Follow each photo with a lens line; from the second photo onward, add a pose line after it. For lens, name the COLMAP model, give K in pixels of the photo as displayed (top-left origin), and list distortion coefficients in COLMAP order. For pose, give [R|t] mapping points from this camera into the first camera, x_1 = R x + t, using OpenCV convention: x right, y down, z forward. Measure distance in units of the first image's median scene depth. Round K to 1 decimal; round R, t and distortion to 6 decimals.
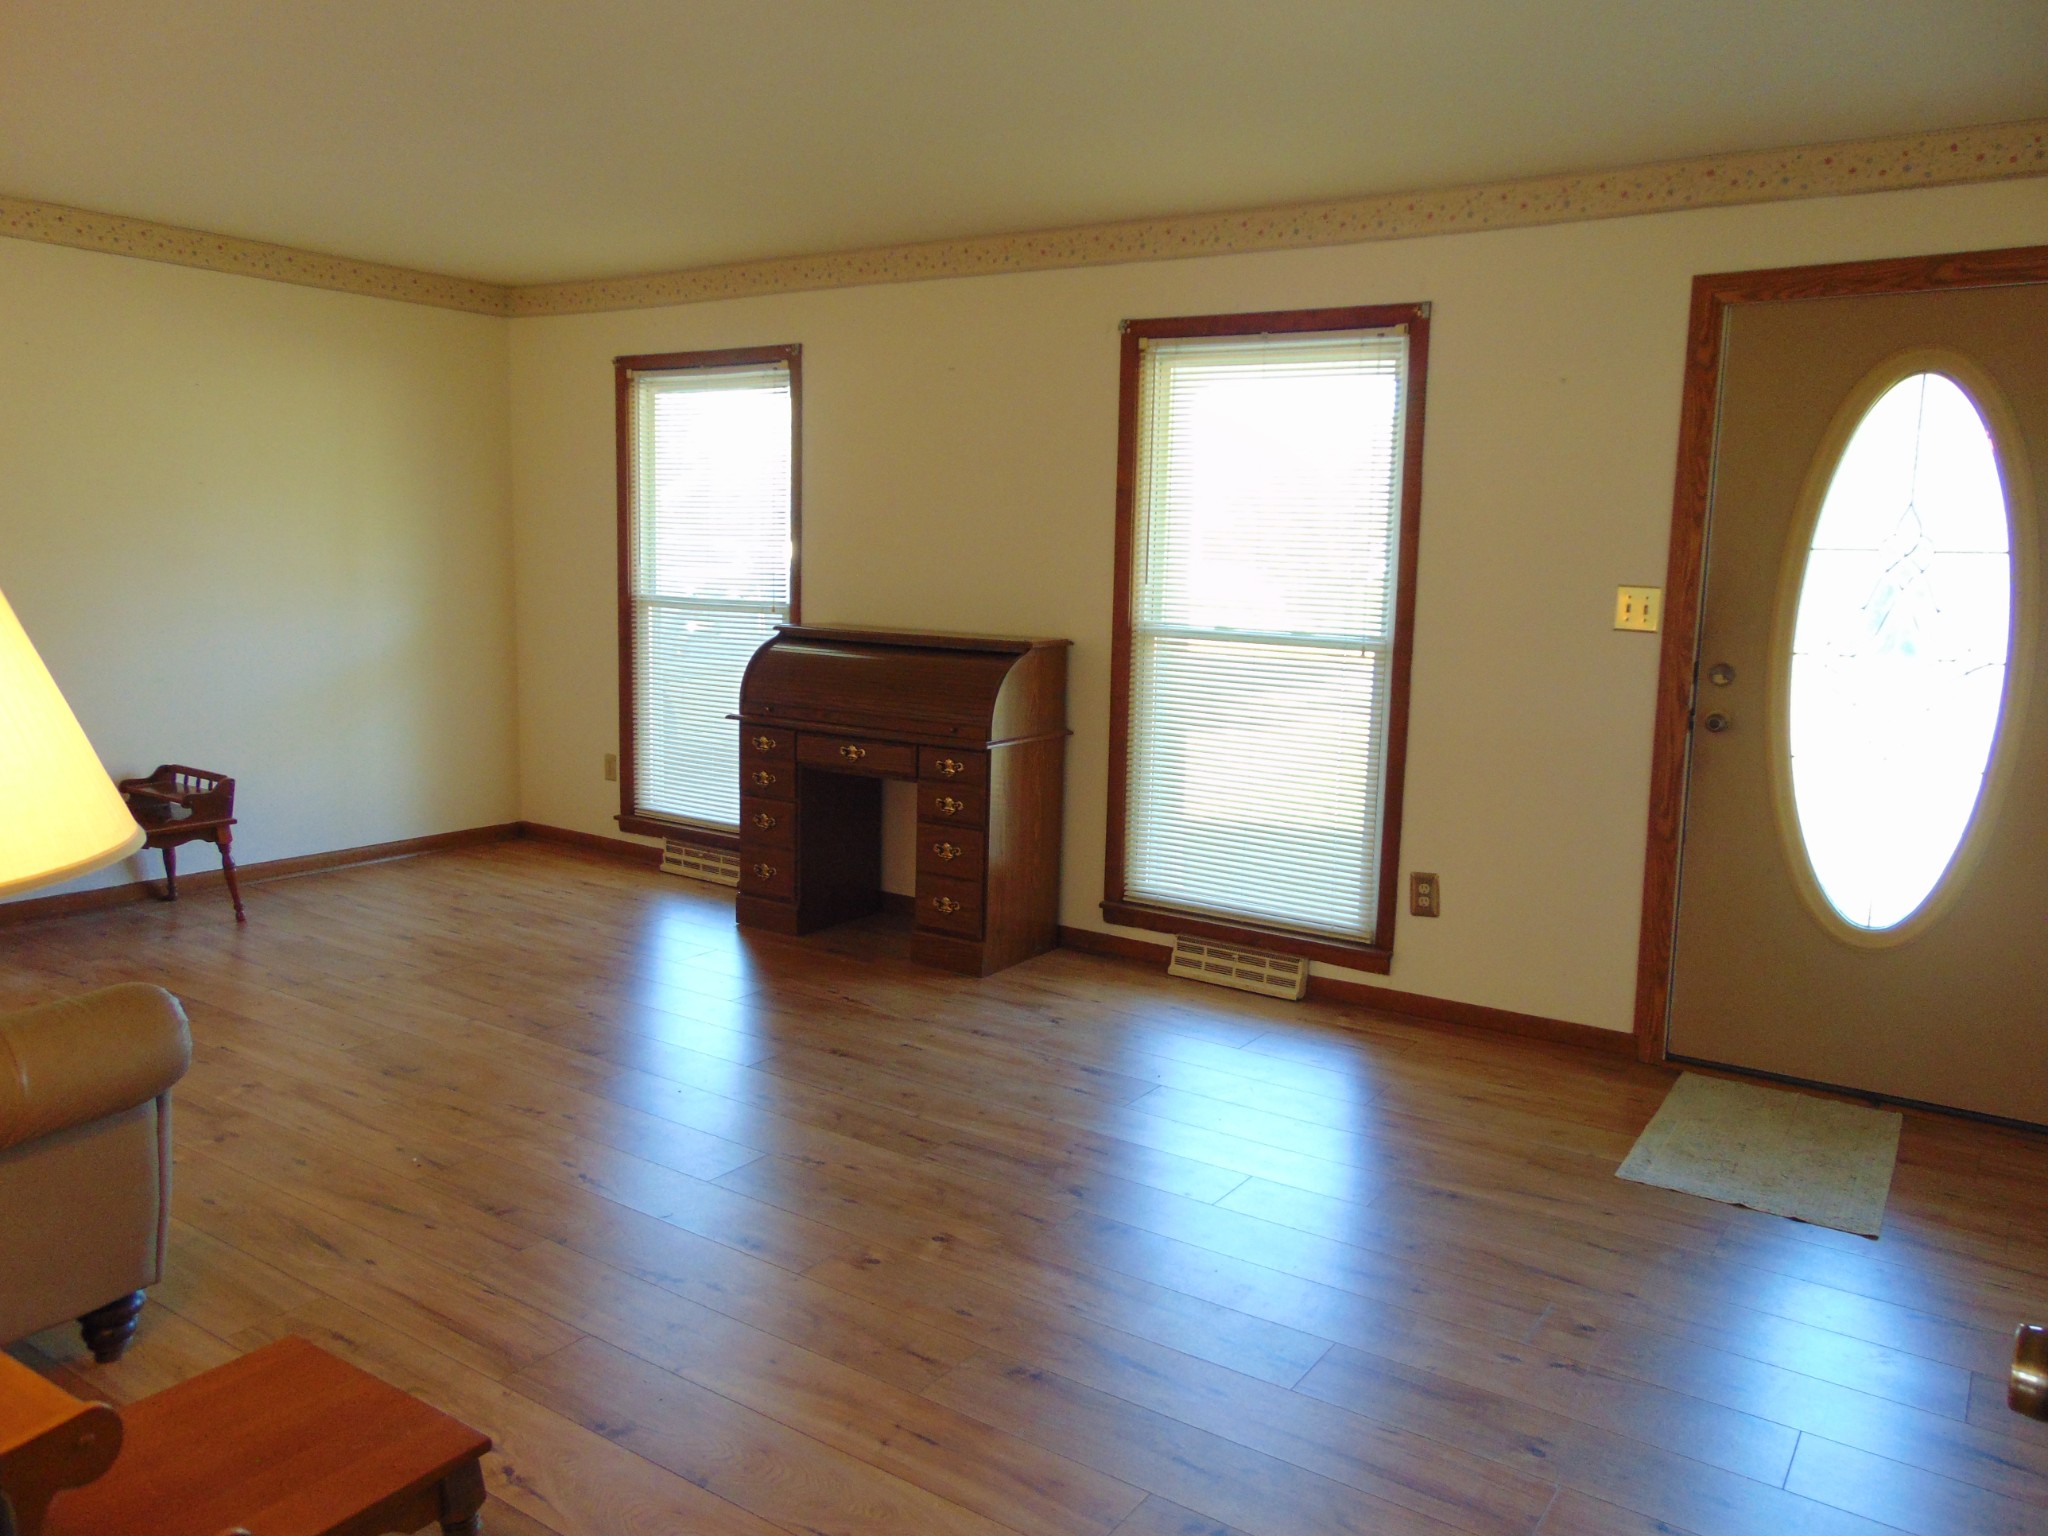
lens RADIAL K [[1551.3, 0, 1018.9], [0, 1551.3, 764.9], [0, 0, 1]] dist [0.028951, -0.004222]
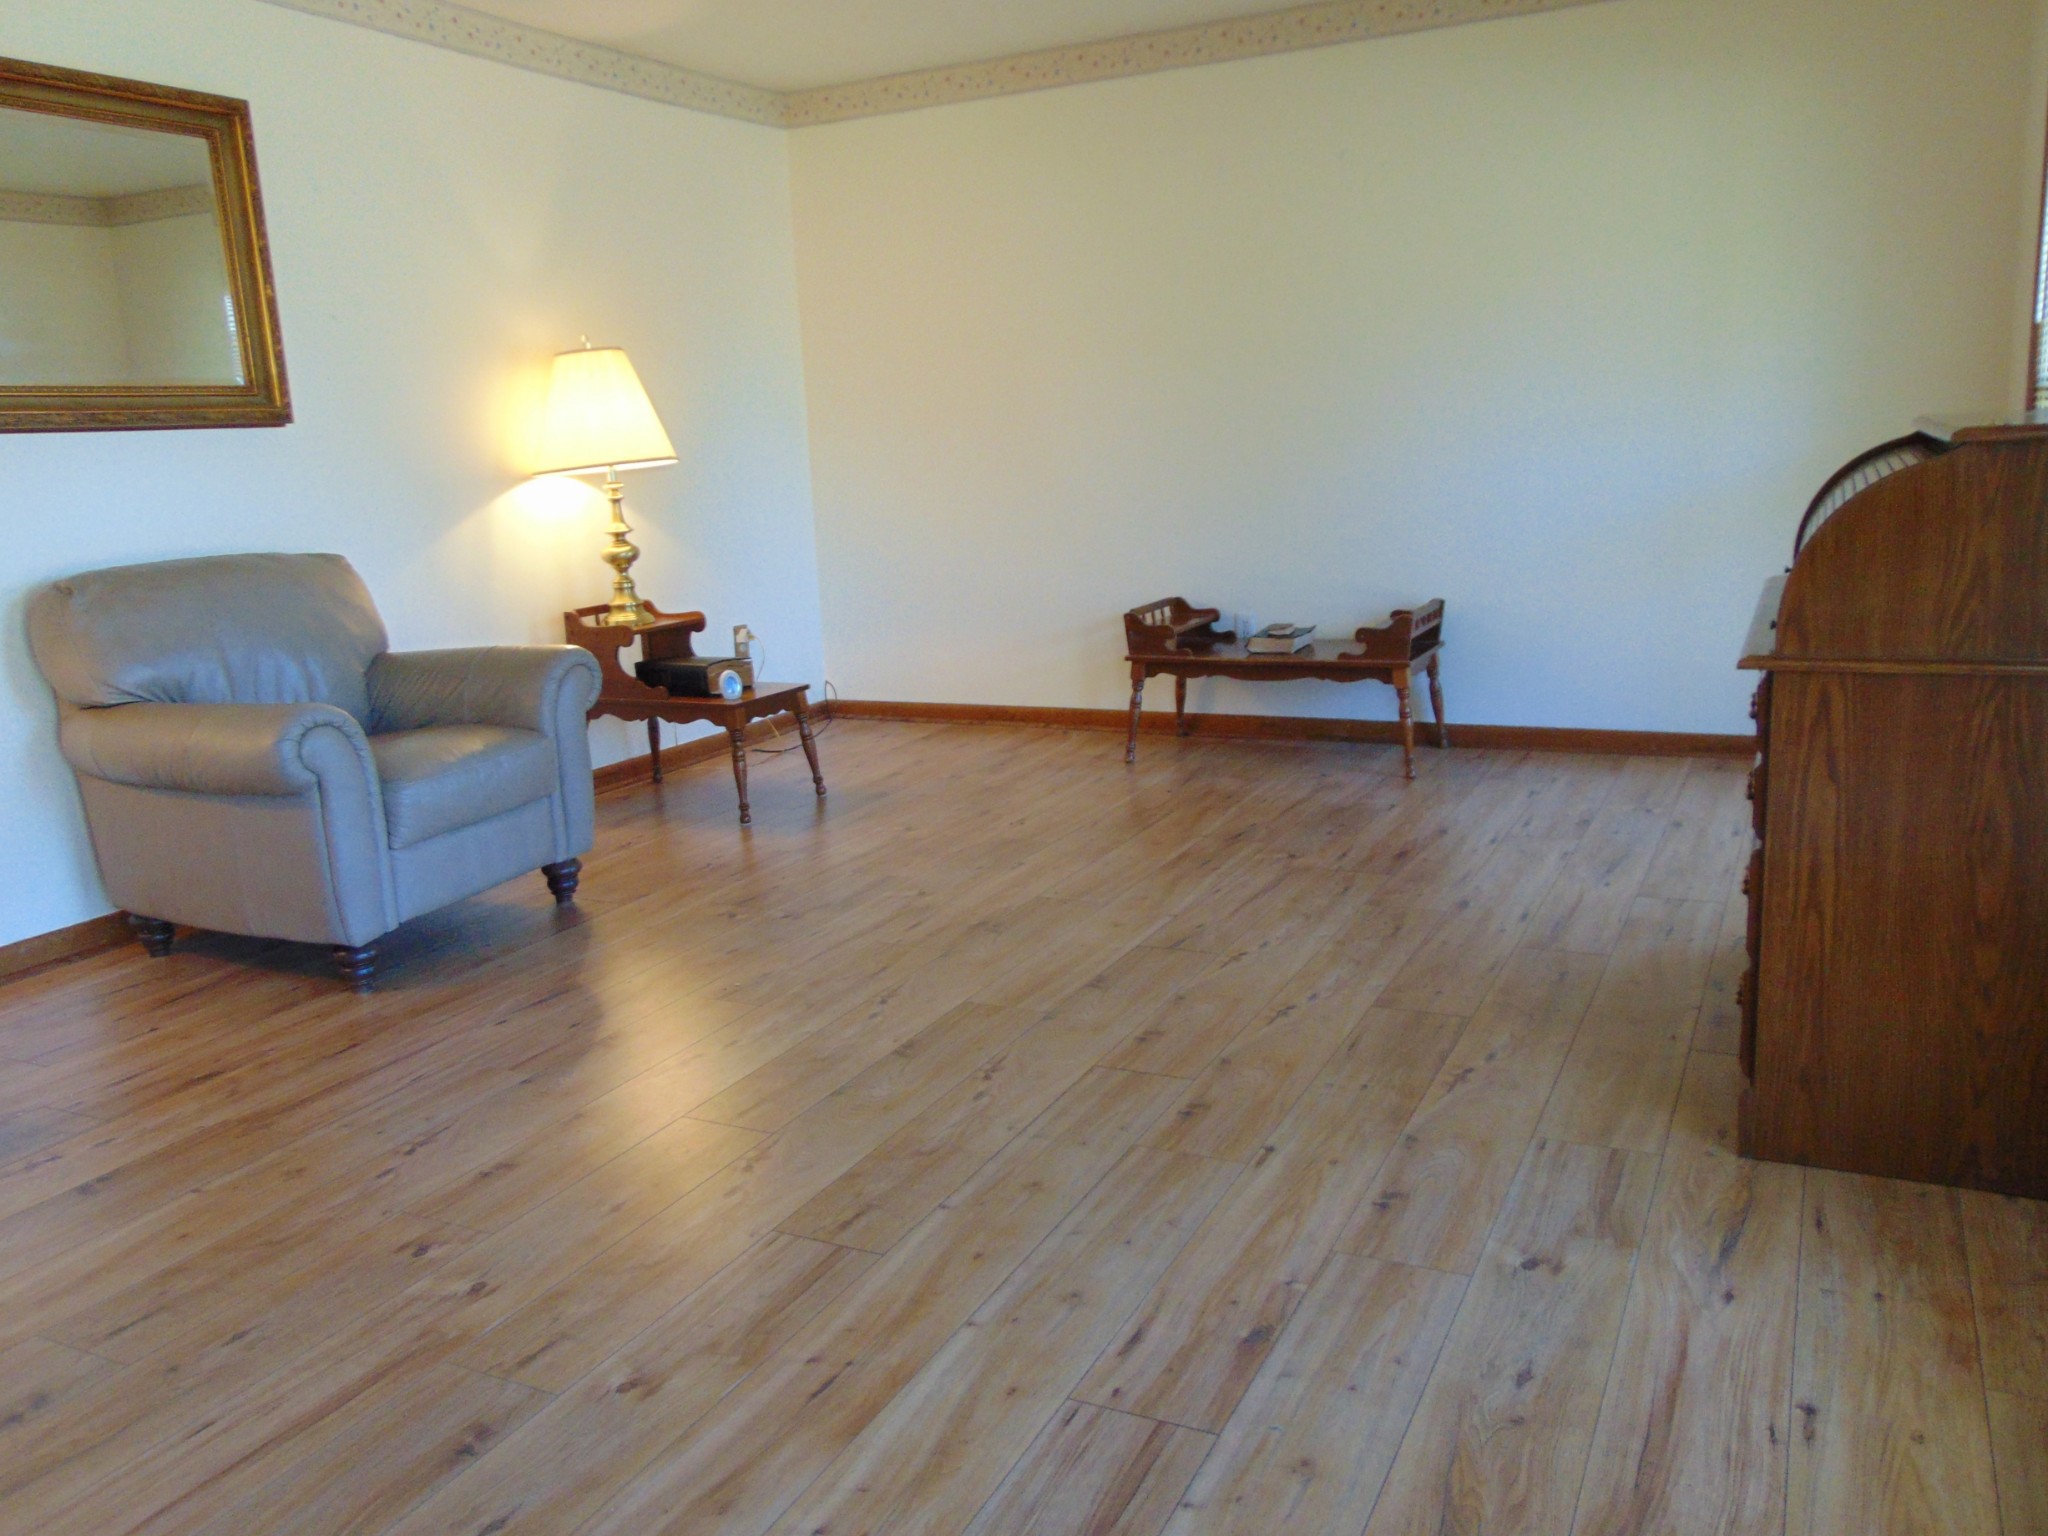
lens RADIAL K [[1616.8, 0, 1018.1], [0, 1616.8, 768.7], [0, 0, 1]] dist [-0.020028, 0.012624]
pose [[0.102141, 0.163964, -0.981164, 0.444528], [-0.084527, 0.984186, 0.155670, -0.034557], [0.991172, 0.067035, 0.114385, 0.806581]]
